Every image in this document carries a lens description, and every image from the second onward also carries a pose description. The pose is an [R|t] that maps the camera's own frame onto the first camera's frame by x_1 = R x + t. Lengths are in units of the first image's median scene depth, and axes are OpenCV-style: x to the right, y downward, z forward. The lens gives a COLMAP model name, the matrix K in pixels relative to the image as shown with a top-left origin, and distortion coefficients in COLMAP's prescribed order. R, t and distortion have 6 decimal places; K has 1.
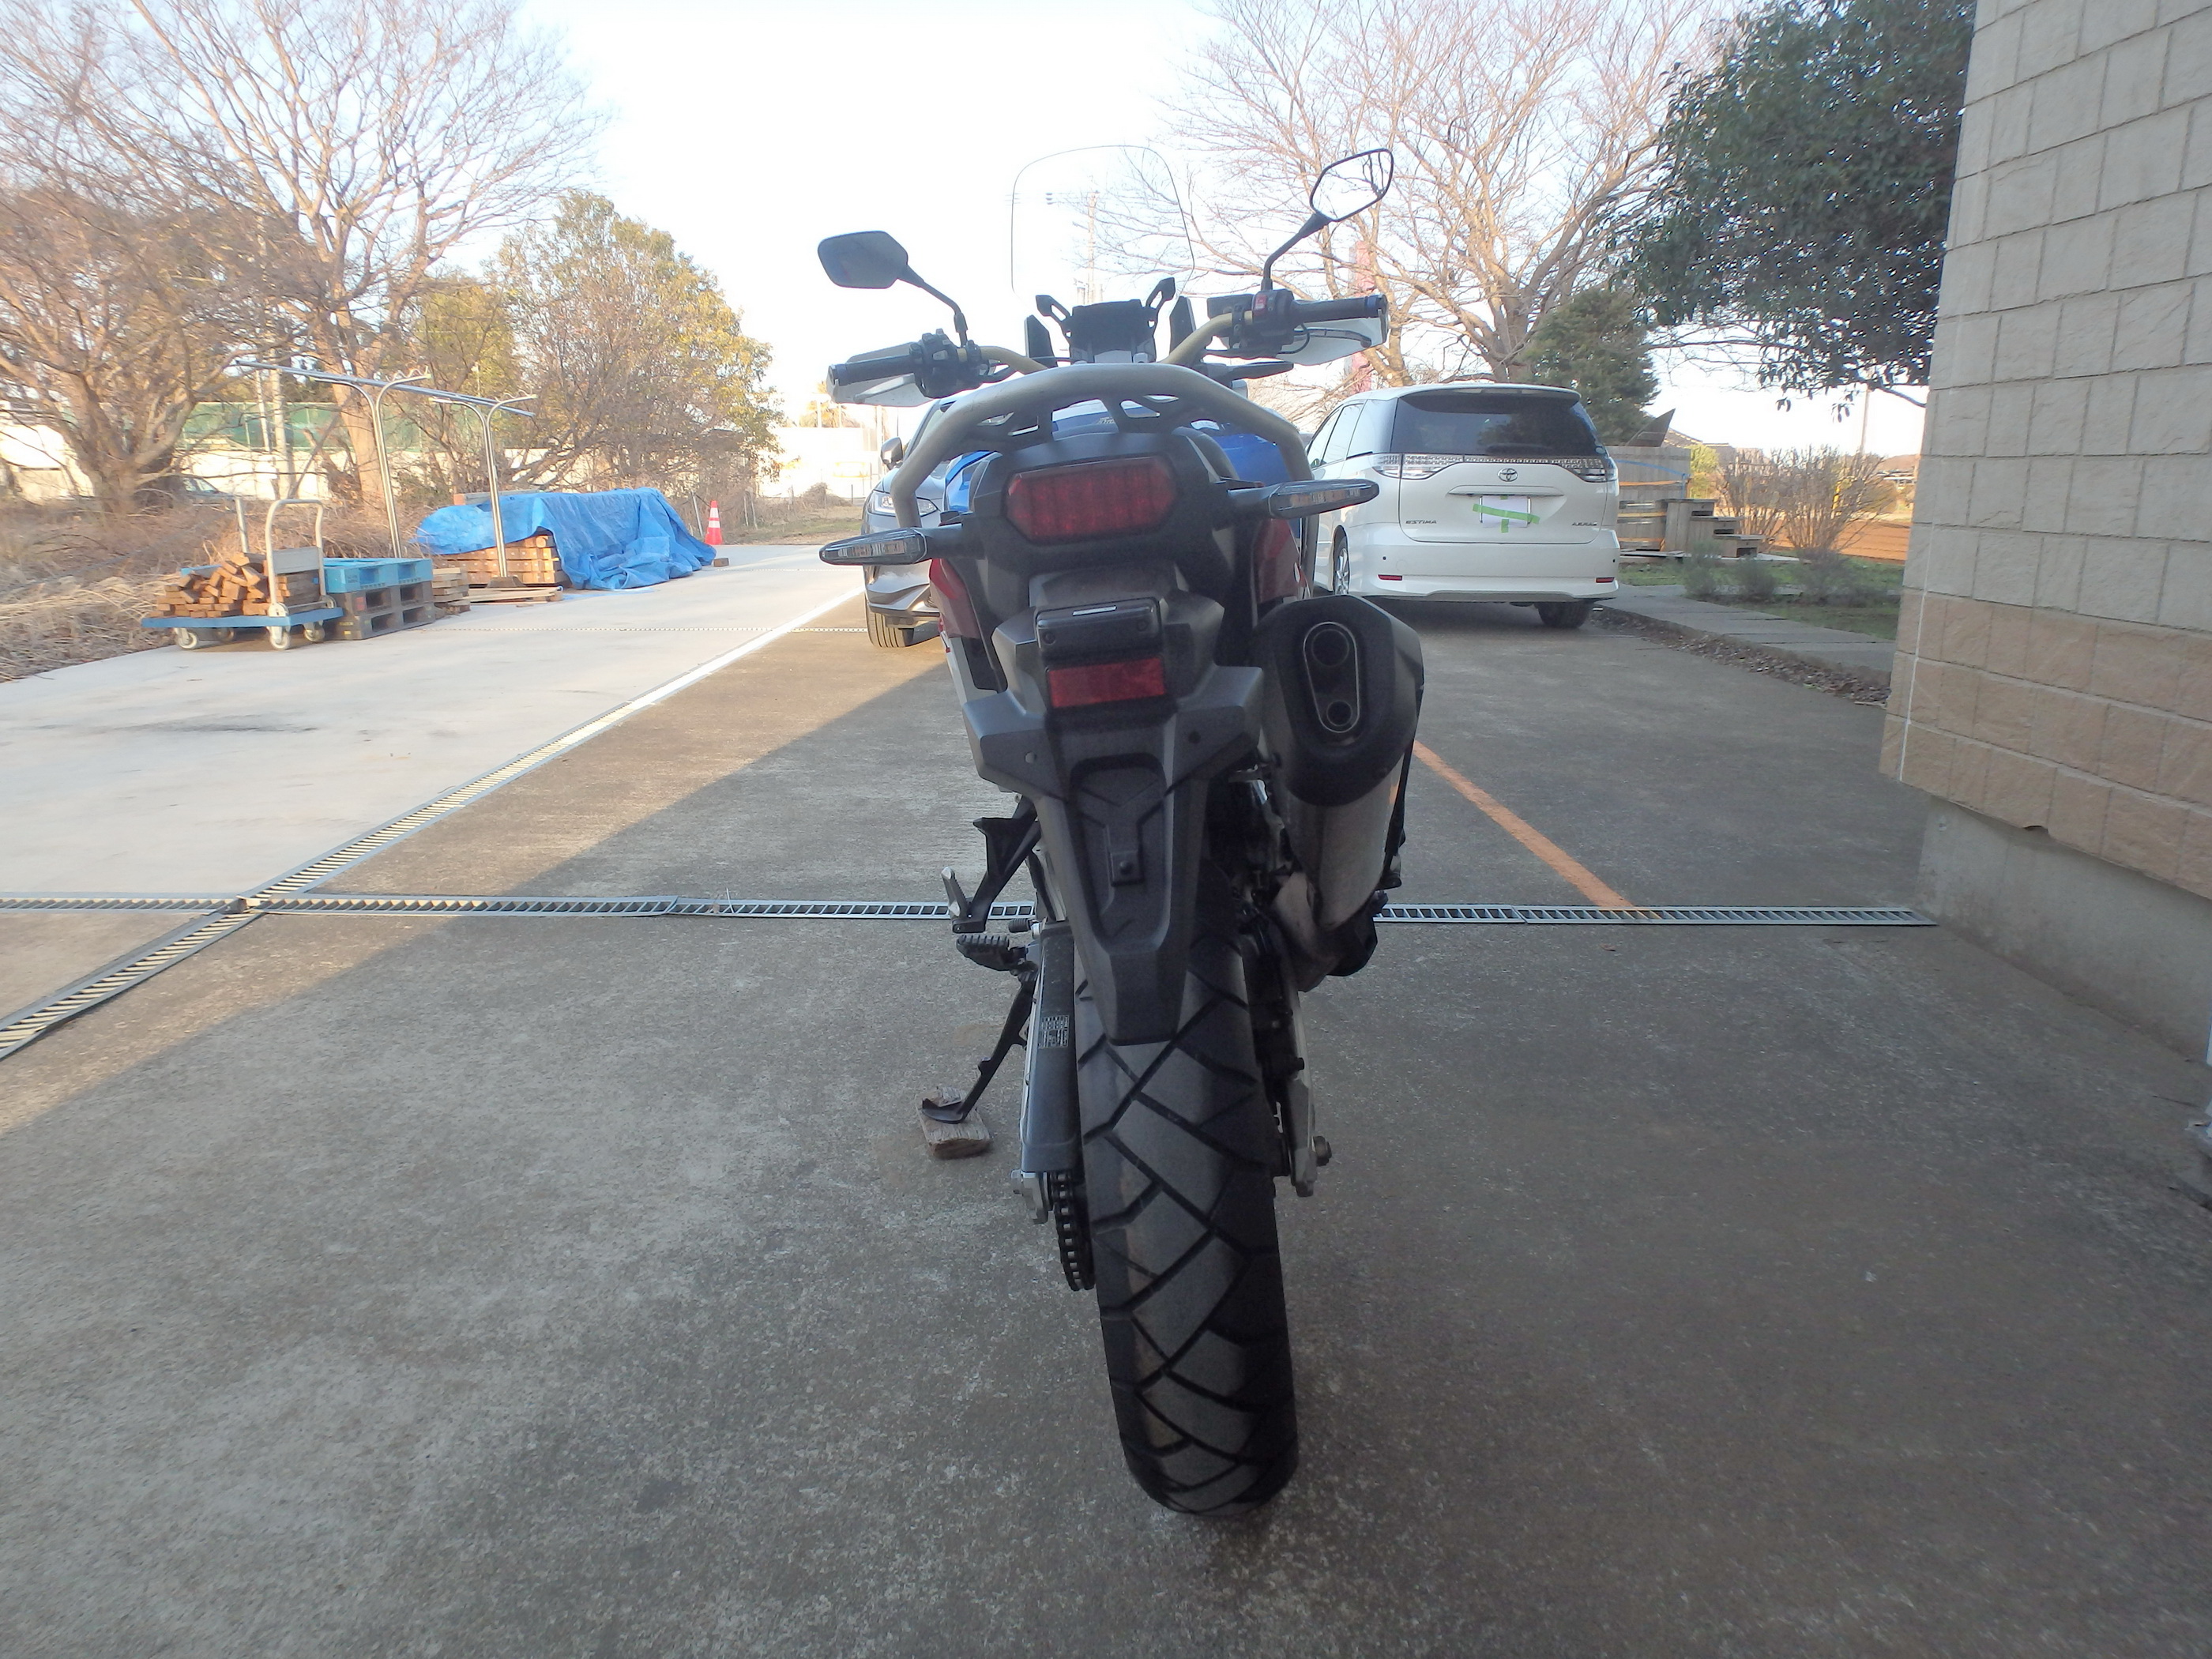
lens RADIAL K [[1364.6, 0, 1118.9], [0, 1364.6, 806.6], [0, 0, 1]] dist [-0.032745, 0.003232]
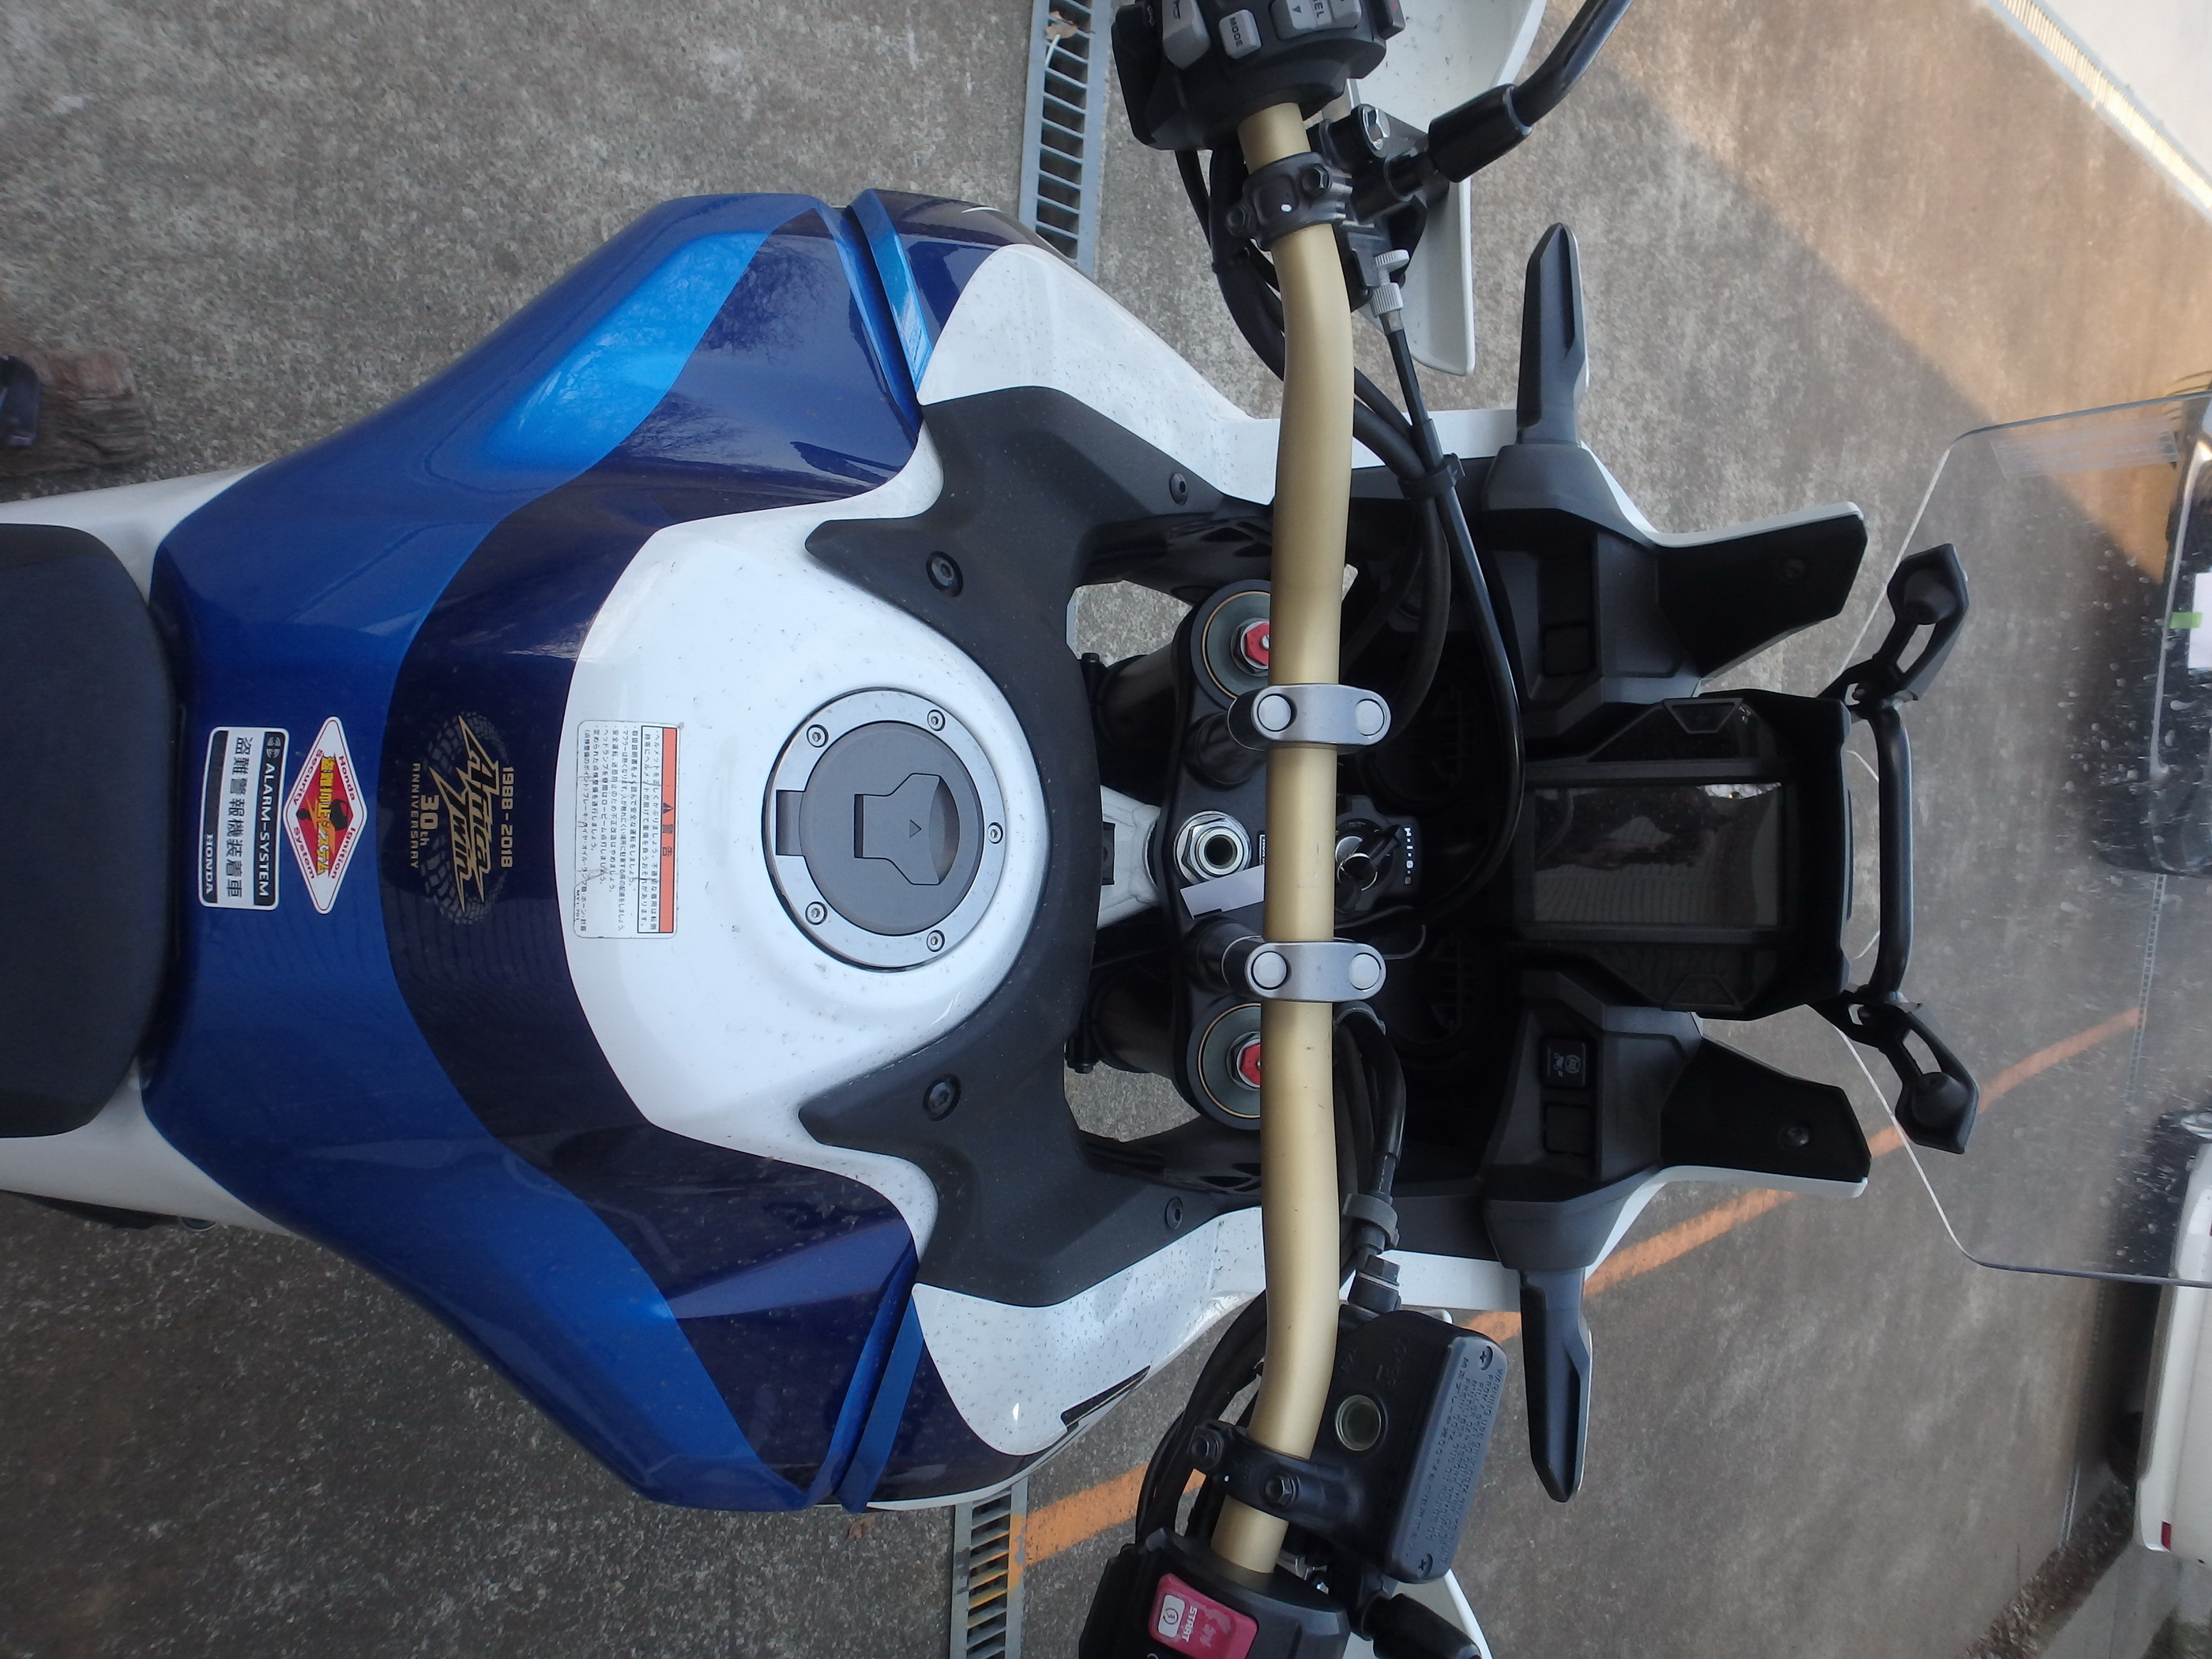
lens RADIAL K [[1472.1, 0, 1178.4], [0, 1472.1, 794.4], [0, 0, 1]] dist [-0.135006, 0.048590]
pose [[-0.065416, 0.995598, 0.067121, -0.031860], [-0.816823, -0.092063, 0.569494, -0.436884], [0.573167, -0.017572, 0.819250, 0.746500]]
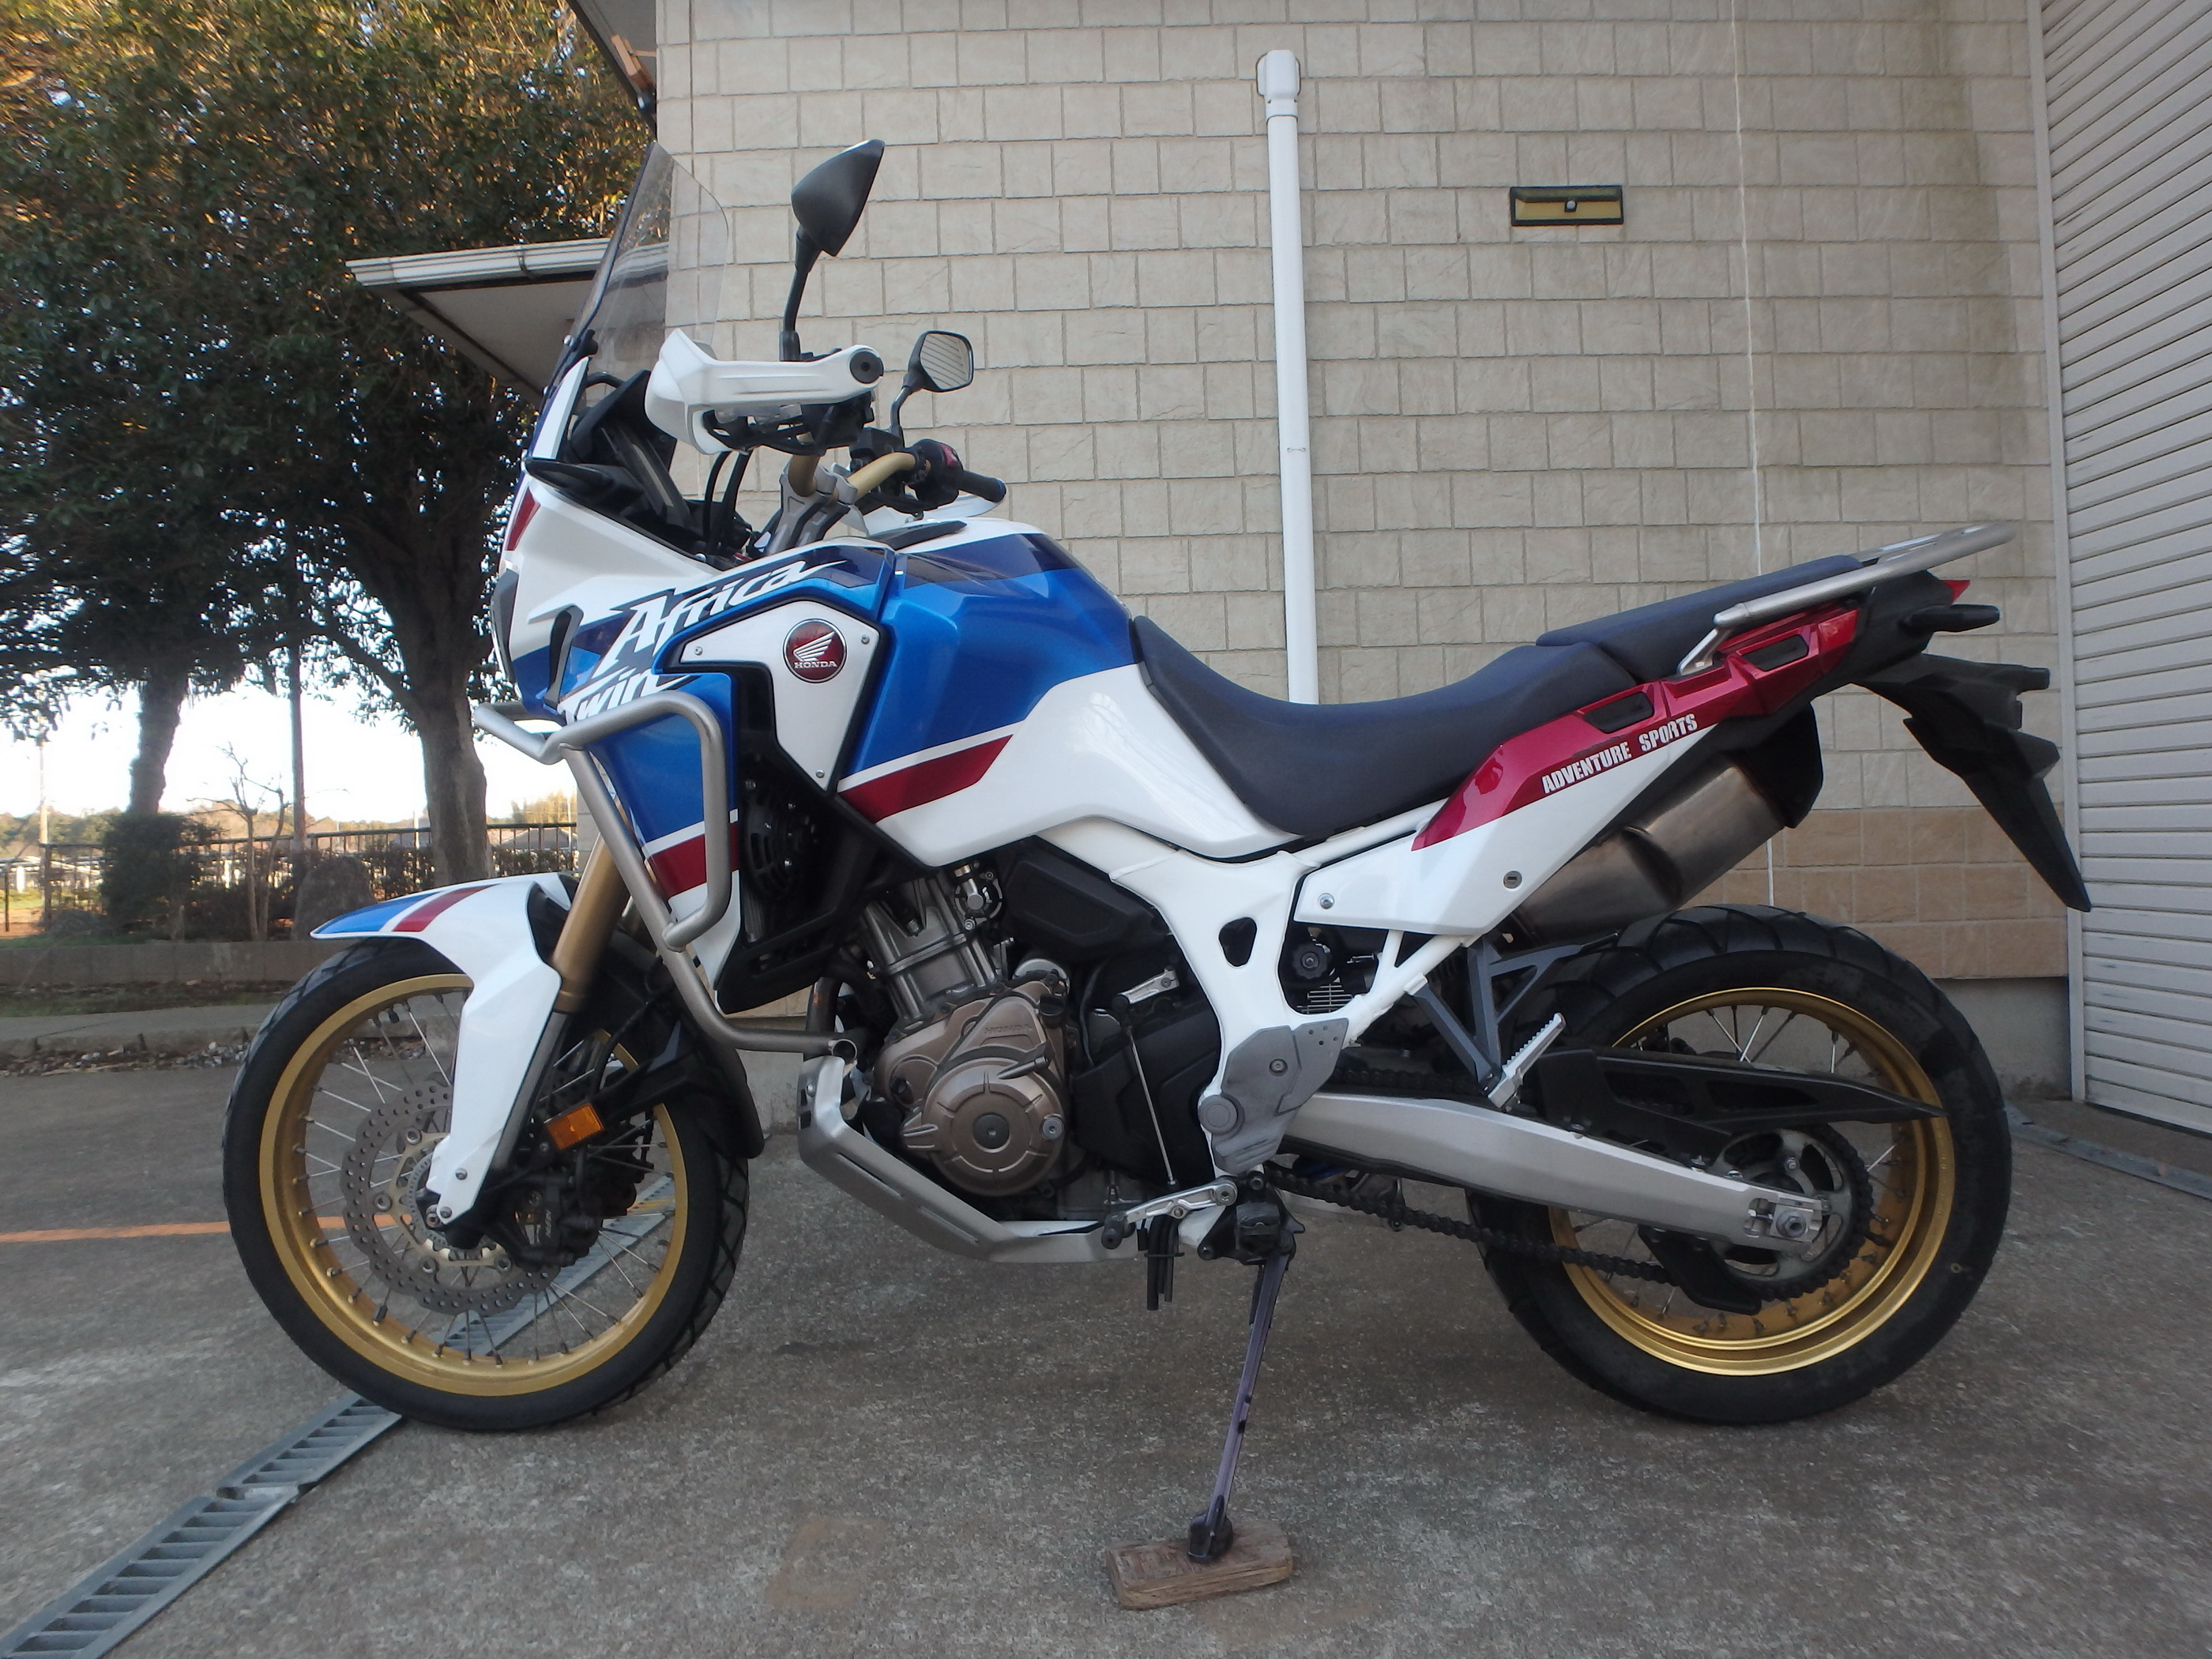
lens RADIAL K [[1364.6, 0, 1118.9], [0, 1364.6, 806.6], [0, 0, 1]] dist [-0.032745, 0.003232]
pose [[0.020174, 0.005824, 0.999780, -0.698872], [0.275710, 0.961176, -0.011163, -0.106693], [-0.961029, 0.275874, 0.017785, 0.848093]]
